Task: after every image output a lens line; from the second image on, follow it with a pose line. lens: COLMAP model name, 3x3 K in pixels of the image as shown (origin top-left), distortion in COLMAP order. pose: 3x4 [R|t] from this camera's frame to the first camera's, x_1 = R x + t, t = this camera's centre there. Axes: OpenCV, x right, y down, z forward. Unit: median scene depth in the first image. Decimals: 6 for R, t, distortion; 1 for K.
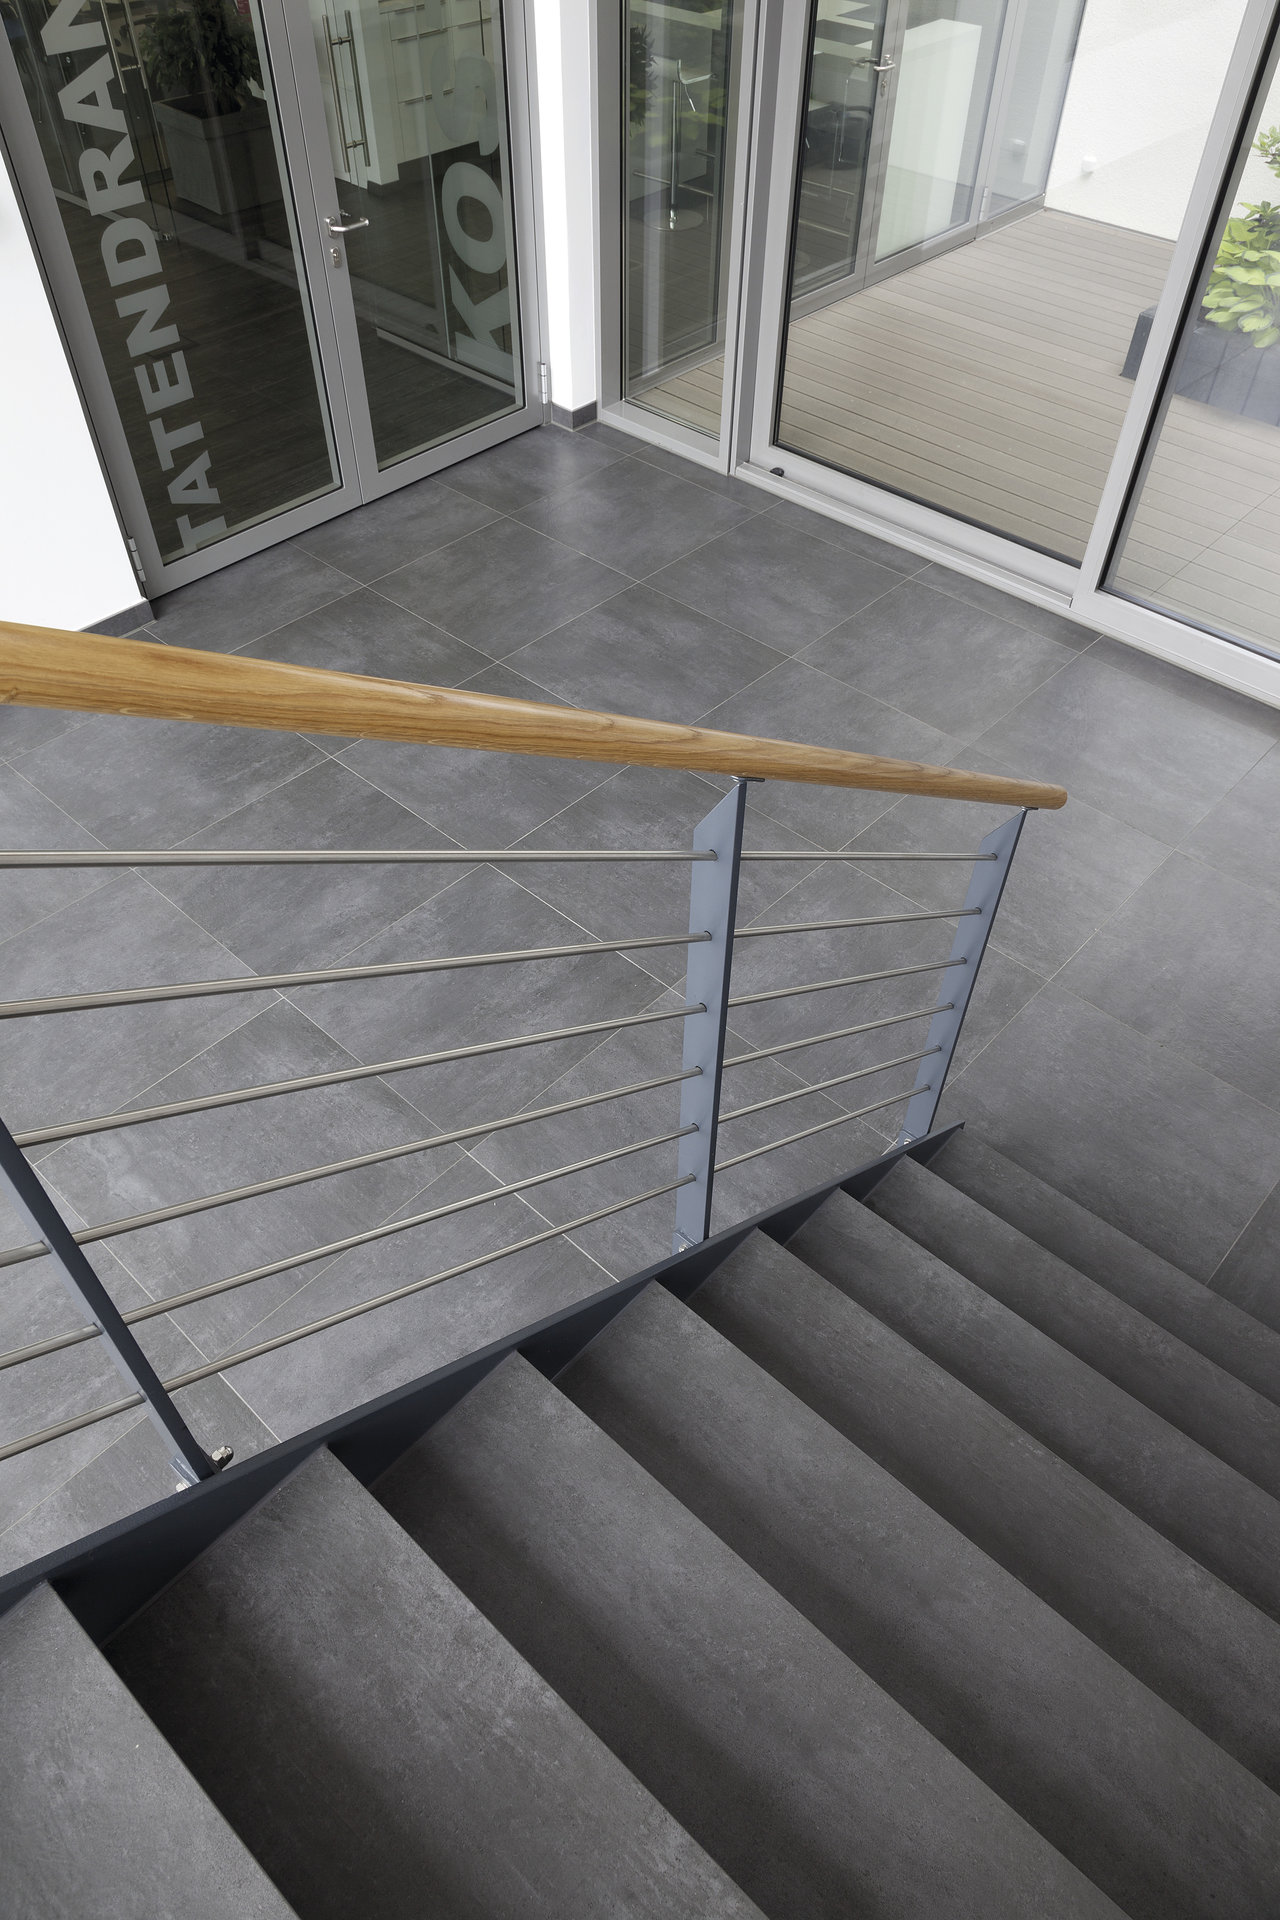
lens RADIAL K [[1294.5, 0, 601.0], [0, 1294.5, 935.2], [0, 0, 1]] dist [0.001601, -0.007689]
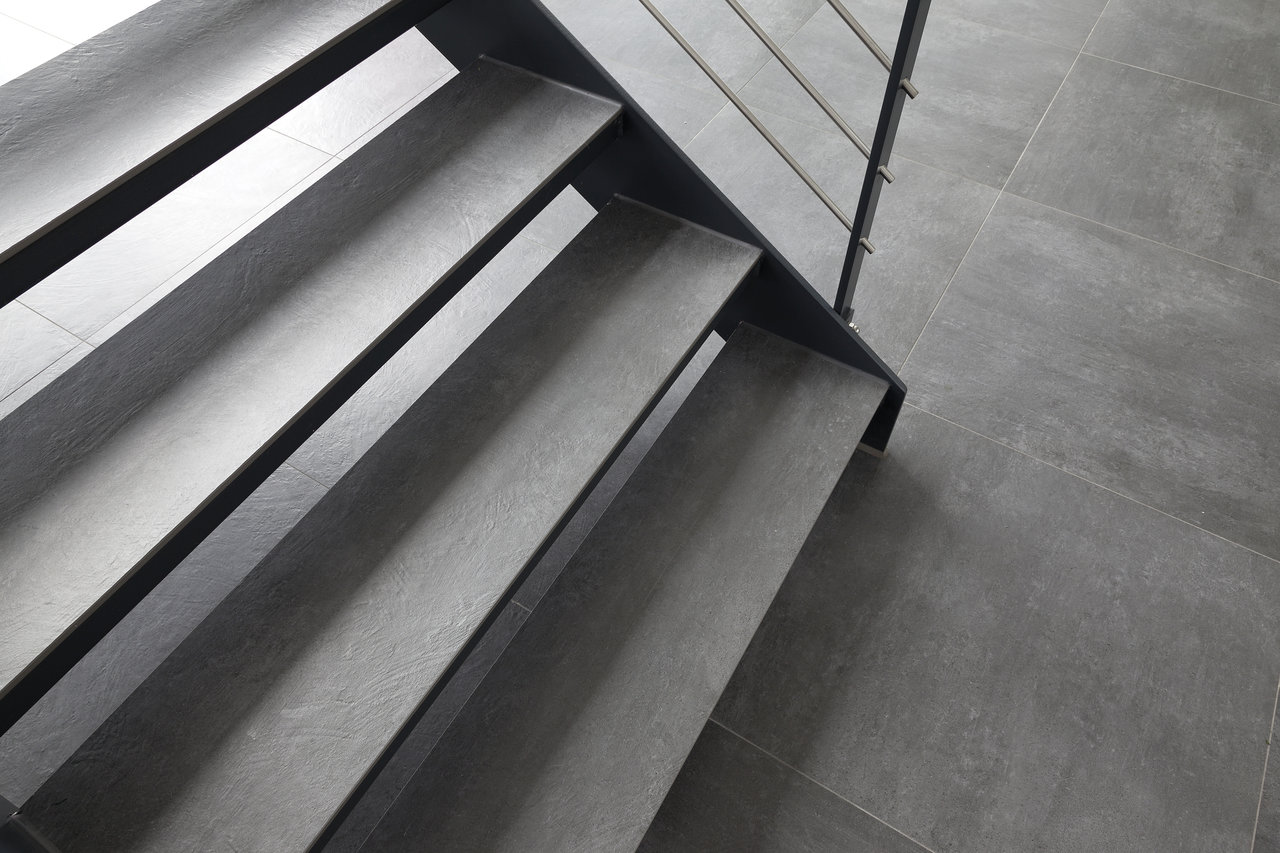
lens RADIAL K [[837.0, 0, 640.0], [0, 837.0, 426.5], [0, 0, 1]] dist [-0.002475, 0.000209]
pose [[0.201635, 0.785085, -0.585649, 0.413485], [-0.706235, 0.530834, 0.468452, 0.029916], [0.678657, 0.319149, 0.661489, 0.454575]]
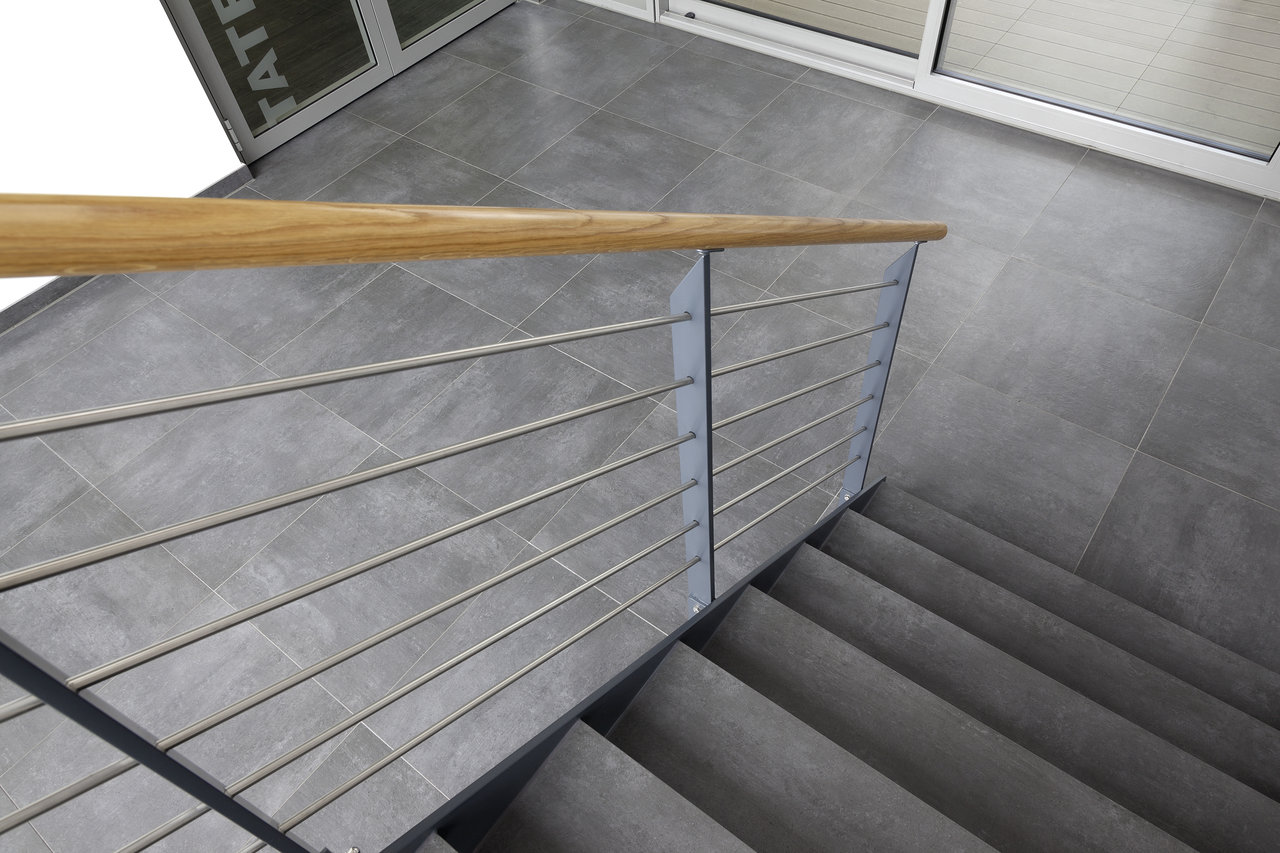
lens RADIAL K [[869.3, 0, 624.4], [0, 869.3, 411.6], [0, 0, 1]] dist [0.024948, -0.005167]
pose [[0.992008, -0.125446, 0.013562, 0.001954], [0.124347, 0.990196, 0.063641, -0.012459], [-0.021413, -0.061446, 0.997881, 0.069338]]
